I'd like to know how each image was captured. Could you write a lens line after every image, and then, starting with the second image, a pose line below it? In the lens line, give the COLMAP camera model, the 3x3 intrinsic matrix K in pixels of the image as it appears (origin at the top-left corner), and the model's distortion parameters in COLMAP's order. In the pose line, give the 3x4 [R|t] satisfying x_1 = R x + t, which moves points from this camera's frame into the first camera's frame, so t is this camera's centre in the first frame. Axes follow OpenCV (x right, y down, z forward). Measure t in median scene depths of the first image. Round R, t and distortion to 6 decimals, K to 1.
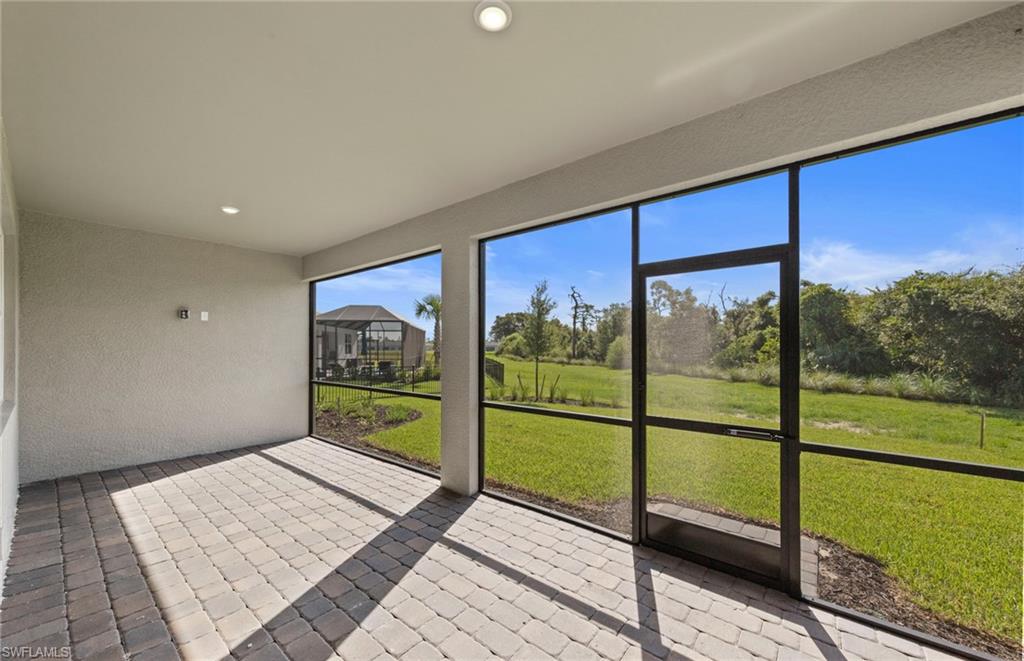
lens RADIAL K [[382.6, 0, 505.0], [0, 382.6, 348.9], [0, 0, 1]] dist [0.007143, -0.001057]
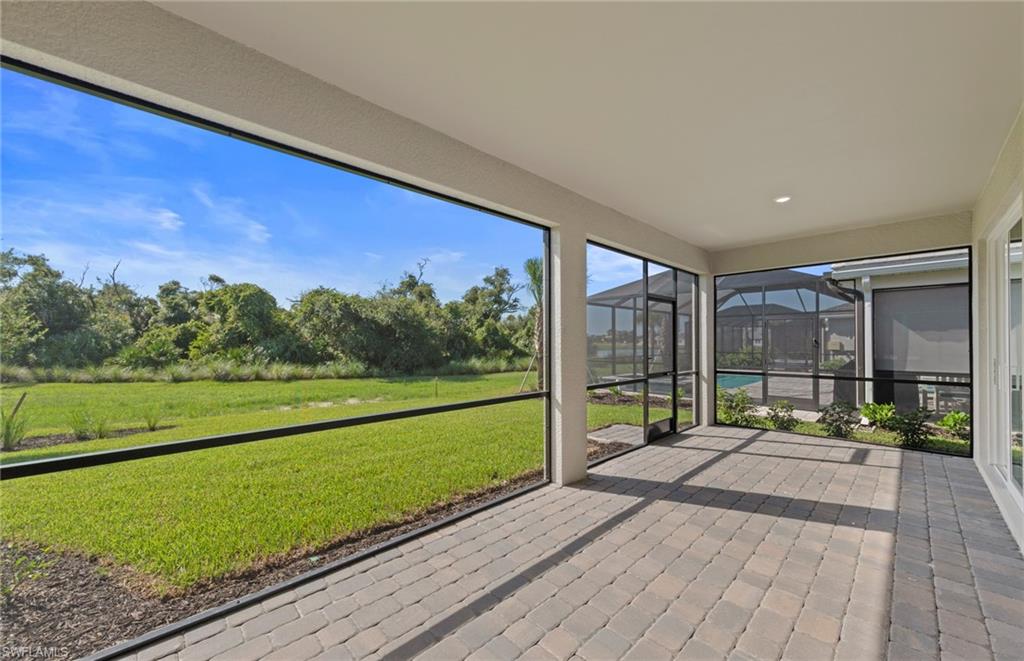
lens RADIAL K [[382.6, 0, 508.3], [0, 382.6, 343.6], [0, 0, 1]] dist [0.007143, -0.001057]
pose [[0.114555, -0.004282, 0.993408, -0.275295], [0.007263, 0.999968, 0.003473, 0.002466], [-0.993390, 0.006817, 0.114582, 0.255745]]
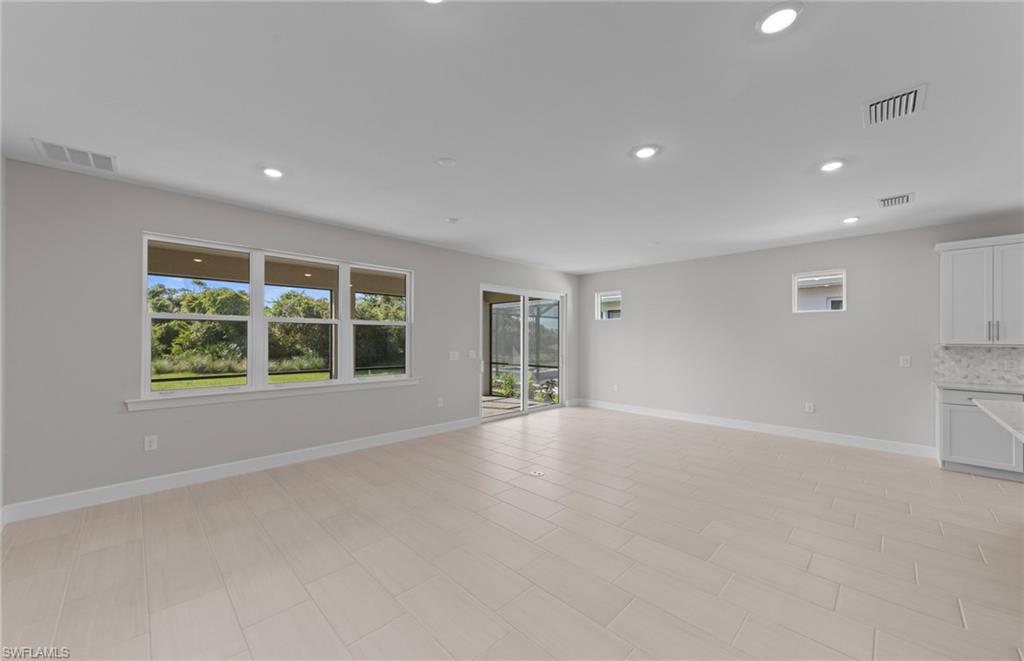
lens RADIAL K [[382.6, 0, 508.2], [0, 382.6, 339.3], [0, 0, 1]] dist [0.007143, -0.001057]
pose [[0.099220, -0.000676, 0.995065, -0.497626], [0.002442, 0.999997, 0.000436, -0.005098], [-0.995063, 0.002387, 0.099222, -0.013110]]
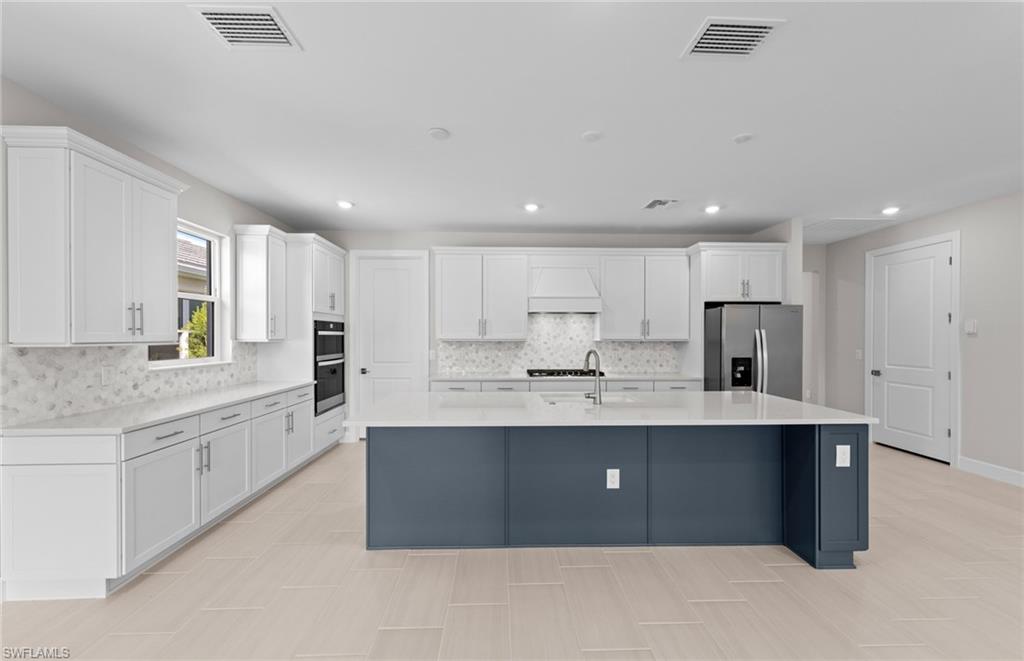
lens RADIAL K [[382.6, 0, 508.4], [0, 382.6, 337.7], [0, 0, 1]] dist [0.007143, -0.001057]
pose [[-0.750809, 0.002823, -0.660514, -0.220282], [-0.004184, 0.999950, 0.009029, -0.004528], [0.660507, 0.009543, -0.750760, -0.096515]]
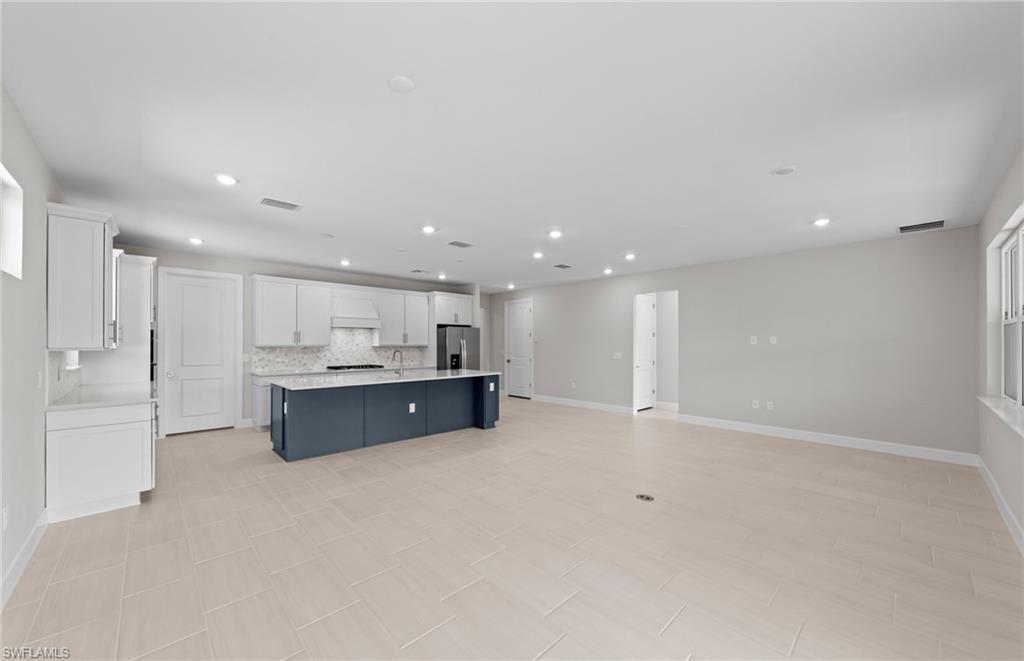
lens RADIAL K [[382.6, 0, 507.9], [0, 382.6, 341.6], [0, 0, 1]] dist [0.007143, -0.001057]
pose [[-0.121701, -0.003077, -0.992562, -0.019087], [-0.005956, 0.999979, -0.002370, -0.005067], [0.992549, 0.005624, -0.121717, -0.057166]]
